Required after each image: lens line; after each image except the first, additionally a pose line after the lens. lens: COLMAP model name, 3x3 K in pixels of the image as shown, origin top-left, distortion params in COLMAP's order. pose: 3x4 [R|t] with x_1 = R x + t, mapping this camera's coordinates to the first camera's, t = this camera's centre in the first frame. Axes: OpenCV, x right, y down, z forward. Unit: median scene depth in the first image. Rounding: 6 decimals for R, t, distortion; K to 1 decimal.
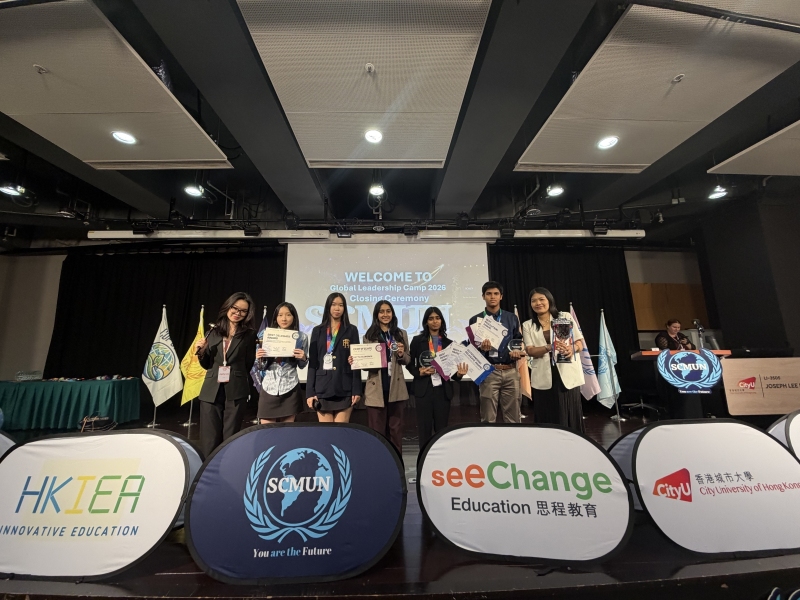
lens RADIAL K [[257.8, 0, 379.0], [0, 257.8, 303.0], [0, 0, 1]] dist [0.006559, -0.000155]
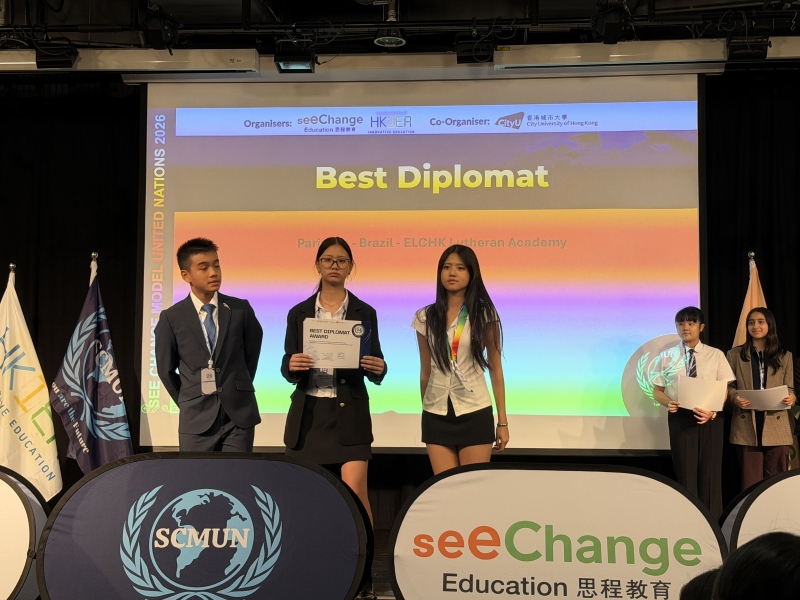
lens RADIAL K [[1169.0, 0, 405.8], [0, 1169.0, 302.5], [0, 0, 1]] dist [0.075693, 0.000000]
pose [[0.996346, 0.004467, -0.085287, 0.429043], [0.001442, 0.997609, 0.069093, -0.088335], [0.085392, -0.068963, 0.993958, -1.760417]]
